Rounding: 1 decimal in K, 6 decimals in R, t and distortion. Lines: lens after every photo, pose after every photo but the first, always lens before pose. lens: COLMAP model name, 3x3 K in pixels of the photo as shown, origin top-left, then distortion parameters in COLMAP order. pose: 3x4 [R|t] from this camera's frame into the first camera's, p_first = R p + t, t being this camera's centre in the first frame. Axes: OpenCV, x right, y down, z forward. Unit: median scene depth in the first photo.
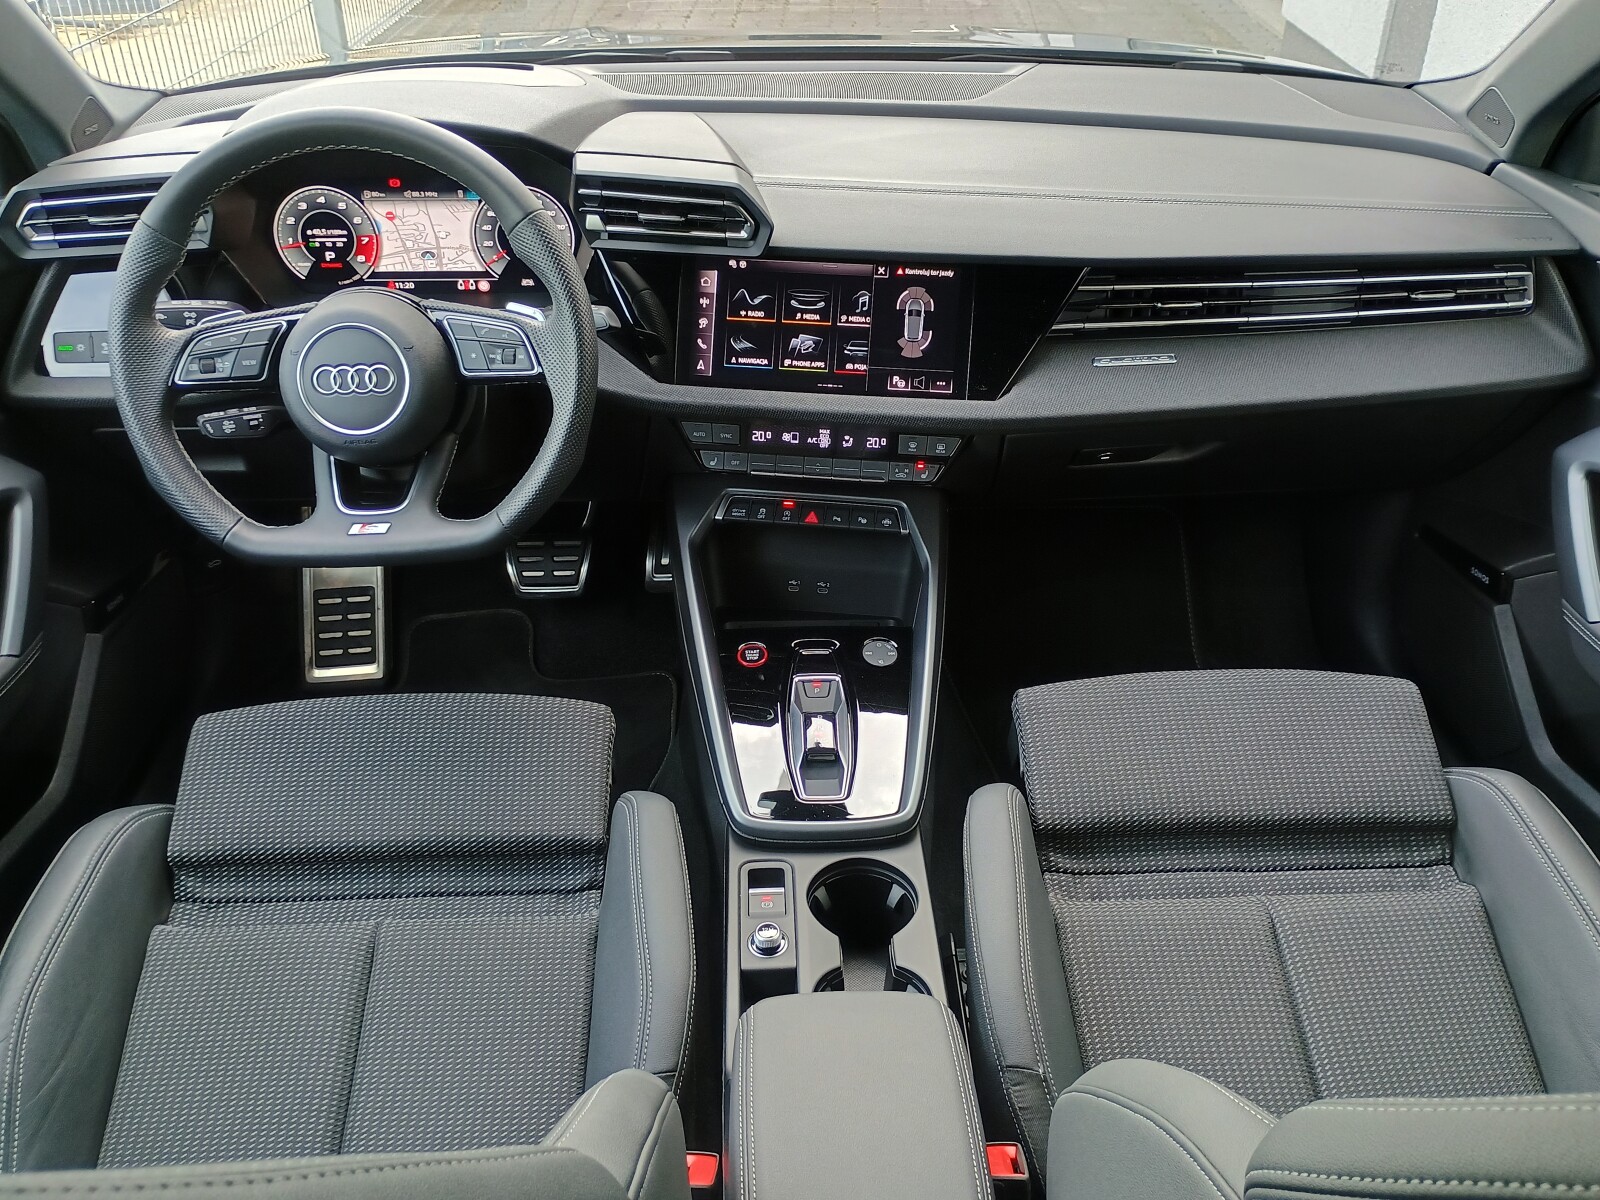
lens RADIAL K [[1400.0, 0, 813.0], [0, 1400.0, 592.2], [0, 0, 1]] dist [0.061228, -0.073008]
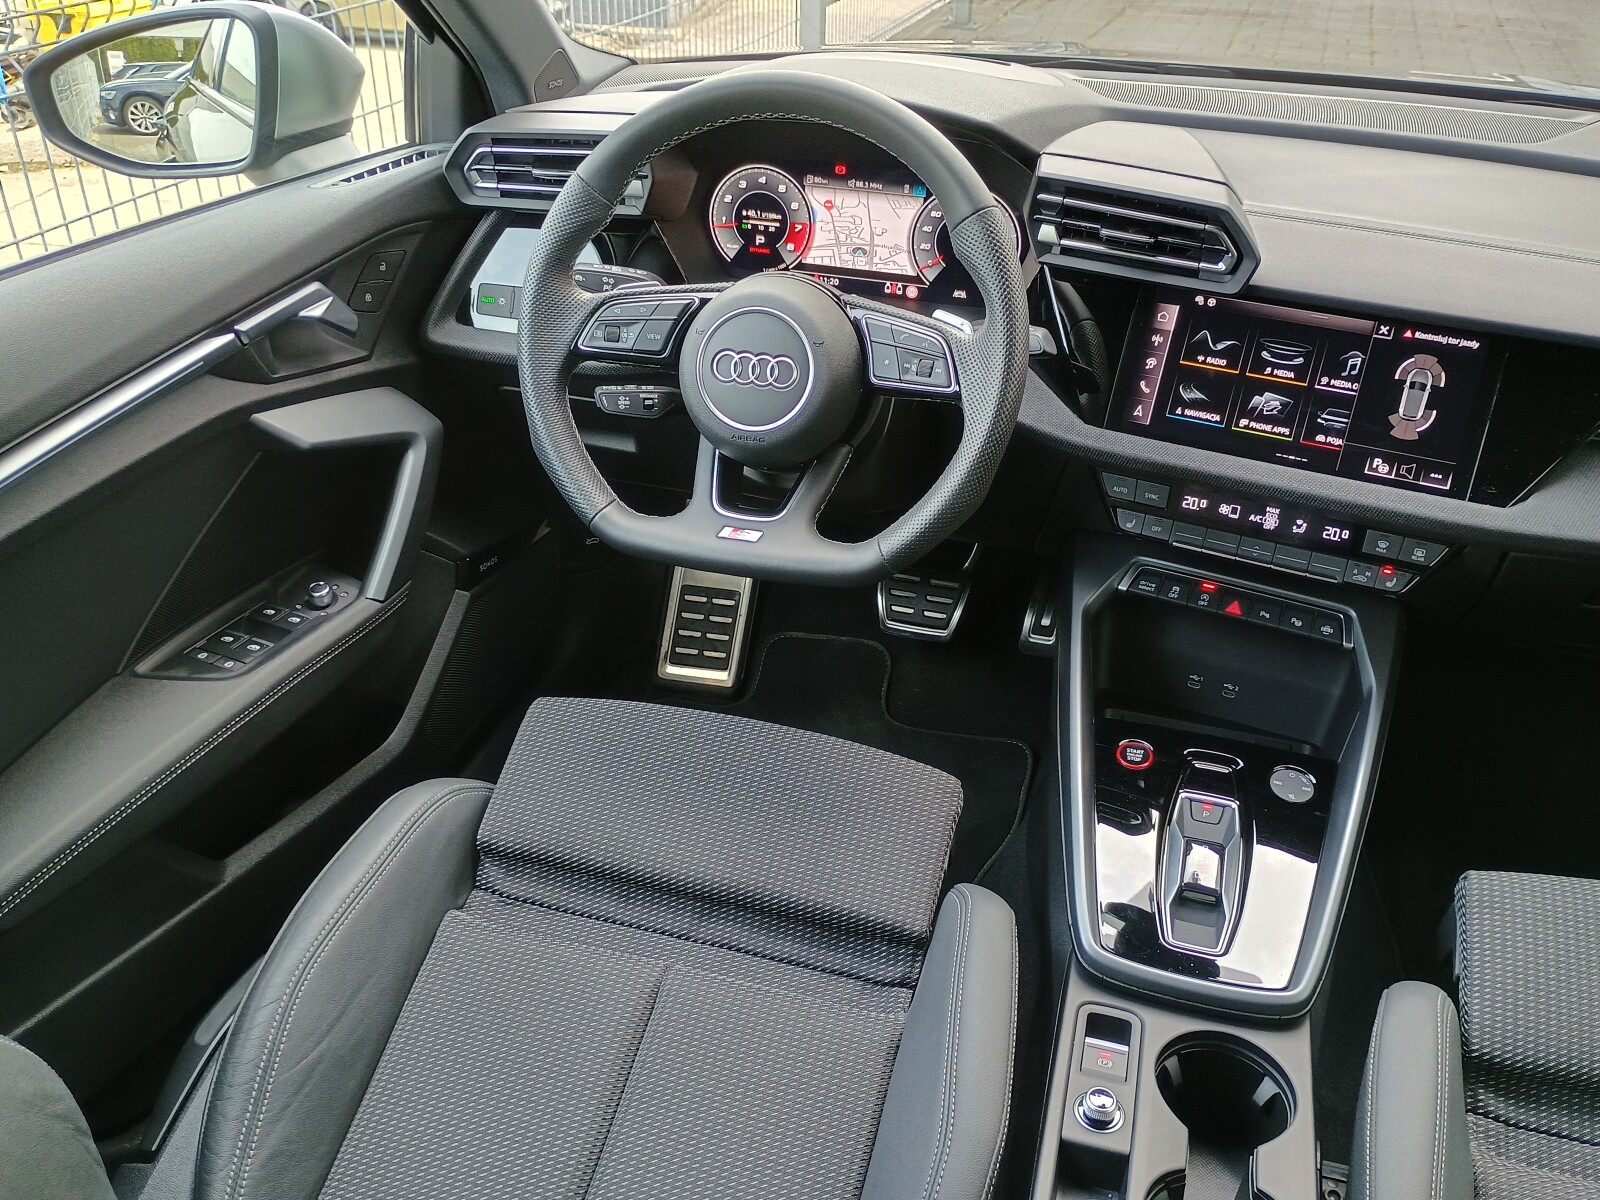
lens RADIAL K [[1400.0, 0, 822.9], [0, 1400.0, 593.1], [0, 0, 1]] dist [0.061228, -0.073008]
pose [[0.951775, 0.180130, -0.248348, -0.030258], [-0.187591, 0.982226, -0.006507, -0.010590], [0.242762, 0.052781, 0.968649, 0.125805]]
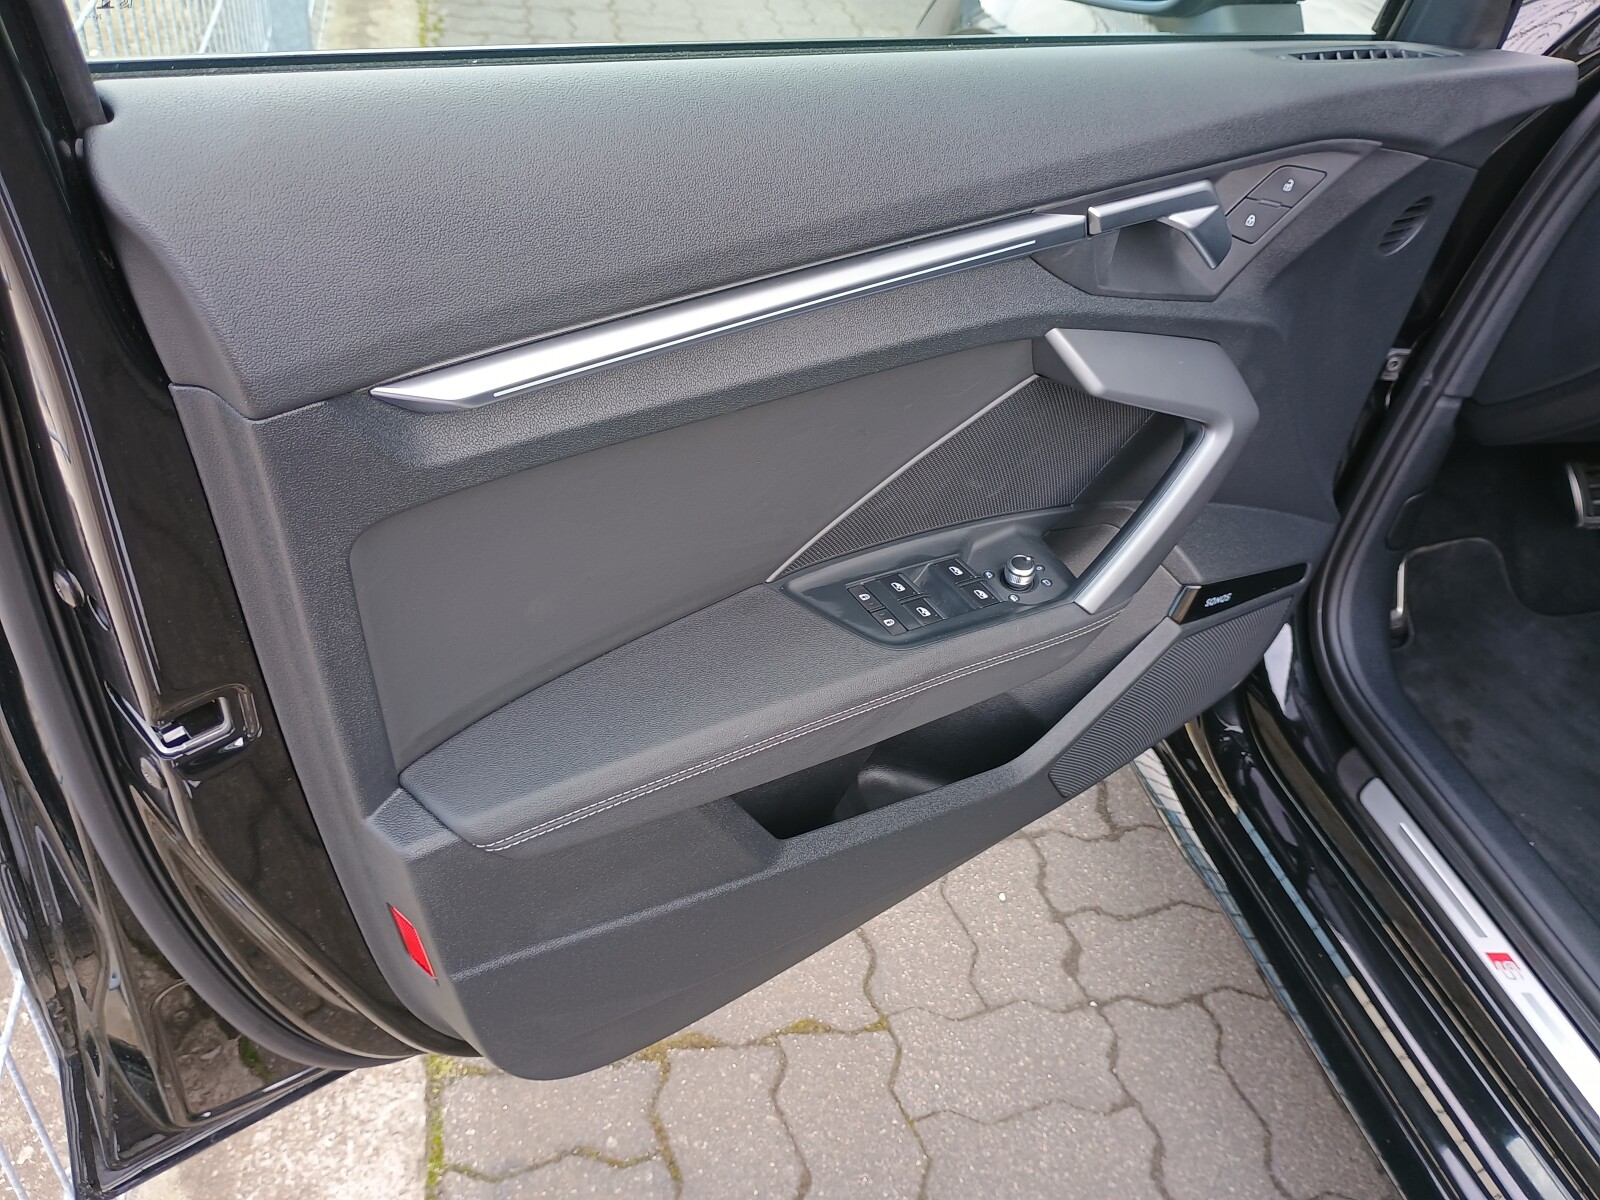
lens RADIAL K [[1400.0, 0, 802.0], [0, 1400.0, 596.0], [0, 0, 1]] dist [0.061228, -0.073008]
pose [[0.618978, 0.540136, -0.570192, -0.228285], [-0.539583, 0.819980, 0.191006, -0.018669], [0.570716, 0.189437, 0.798998, 0.314407]]
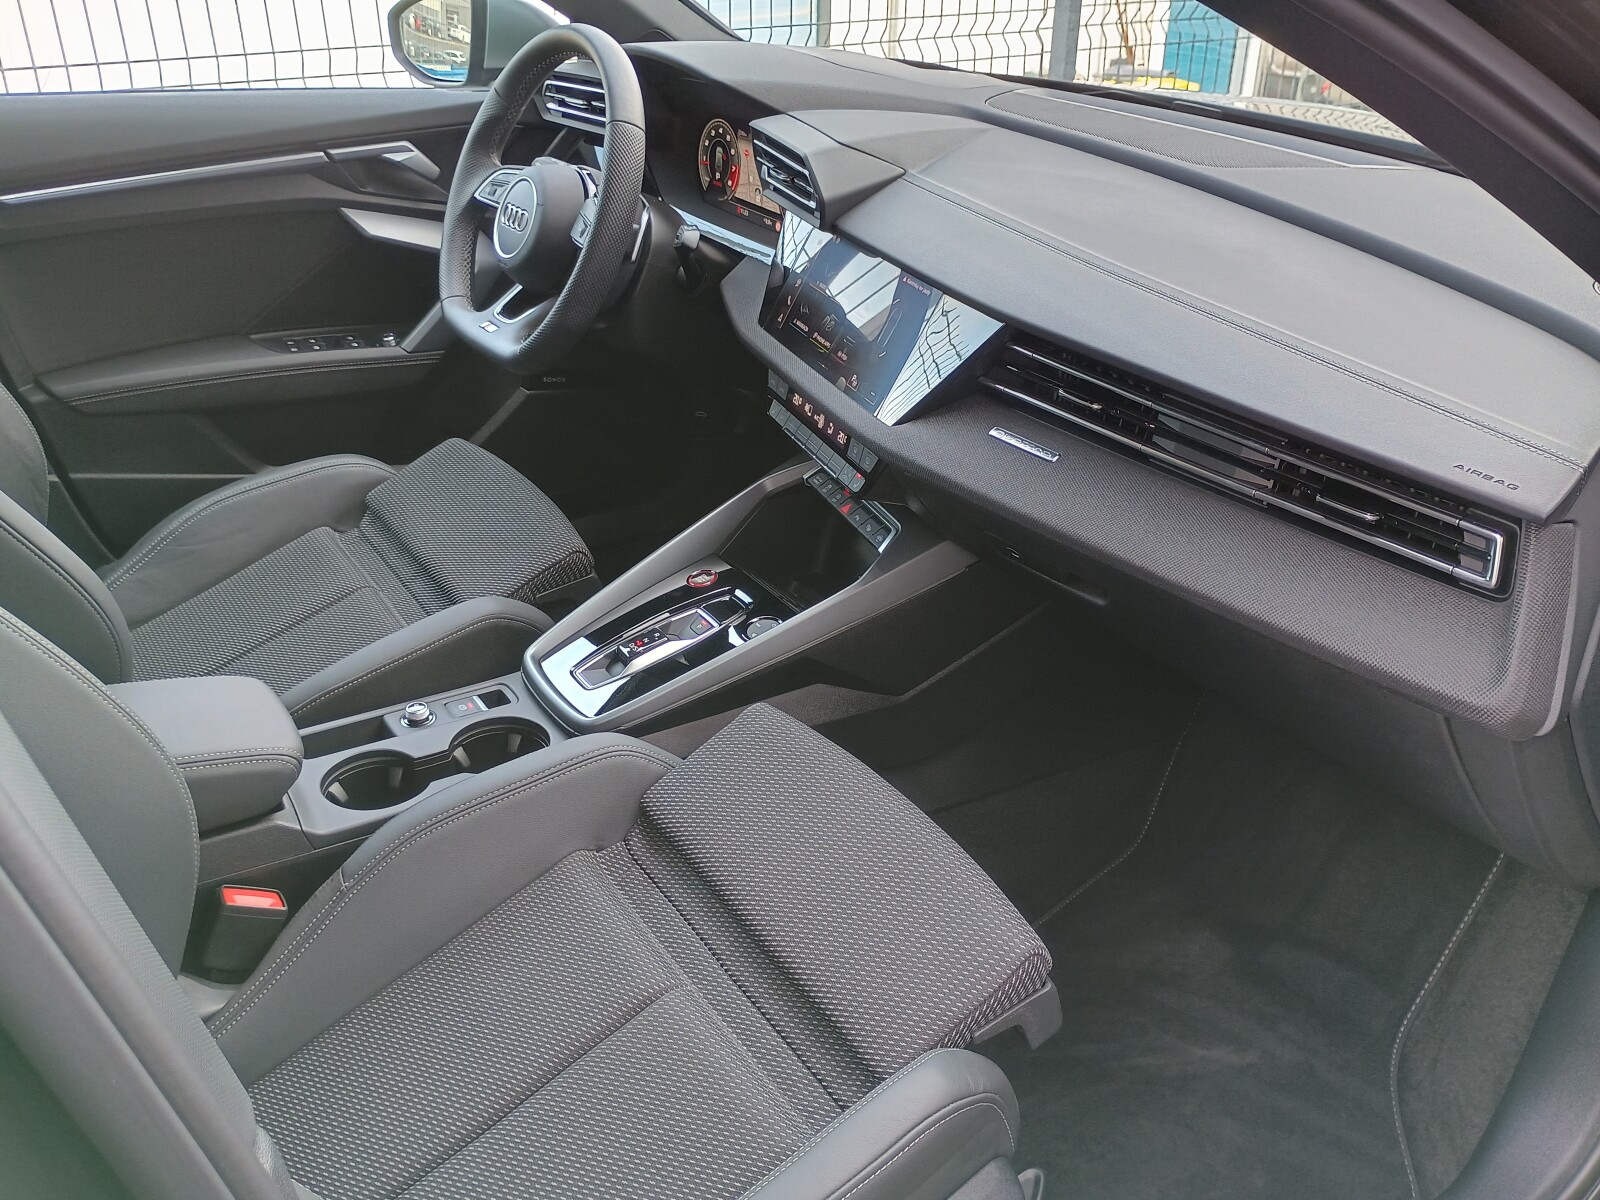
lens RADIAL K [[1400.0, 0, 804.7], [0, 1400.0, 597.1], [0, 0, 1]] dist [0.061228, -0.073008]
pose [[0.509584, 0.413781, -0.754393, 0.839024], [-0.476583, 0.865727, 0.152921, -0.150117], [0.716375, 0.281605, 0.638362, 0.381756]]
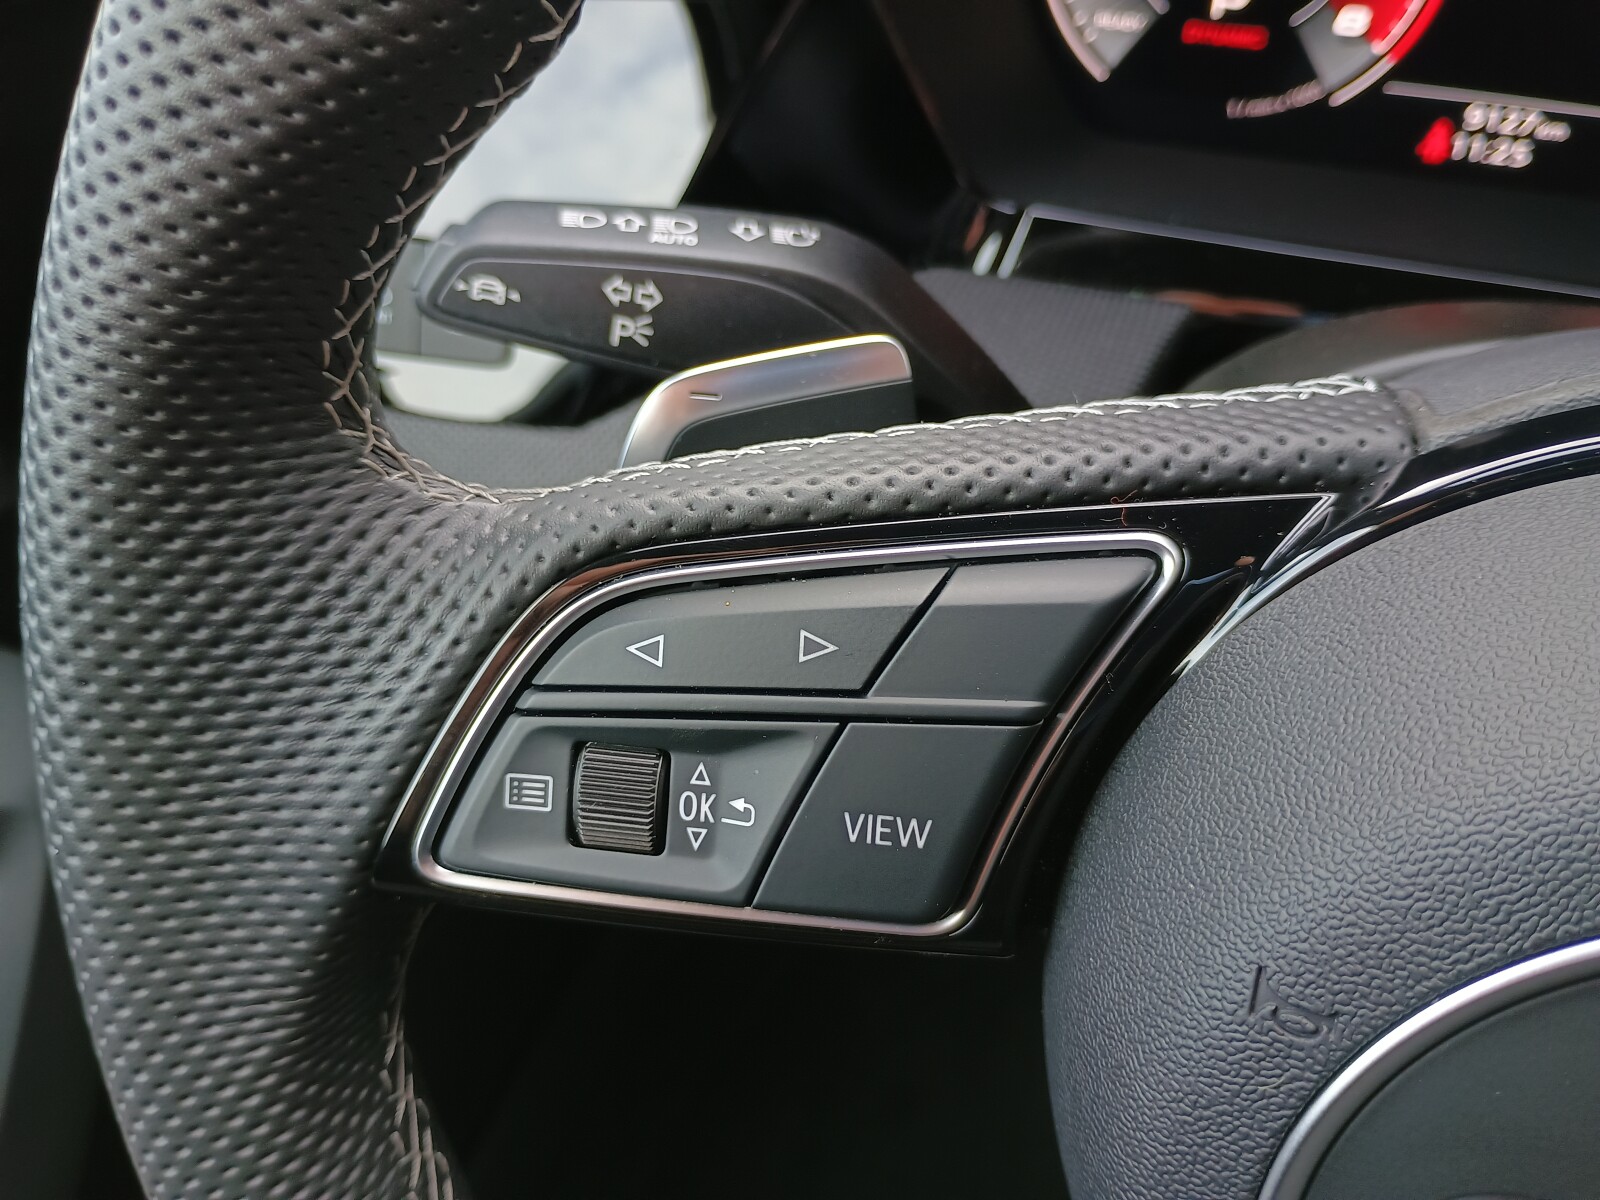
lens RADIAL K [[1400.0, 0, 796.8], [0, 1400.0, 613.7], [0, 0, 1]] dist [0.061228, -0.073008]
pose [[0.916475, 0.244147, -0.316965, -0.322746], [-0.175655, 0.957326, 0.229503, -0.187380], [0.359471, -0.154657, 0.920251, 0.763935]]
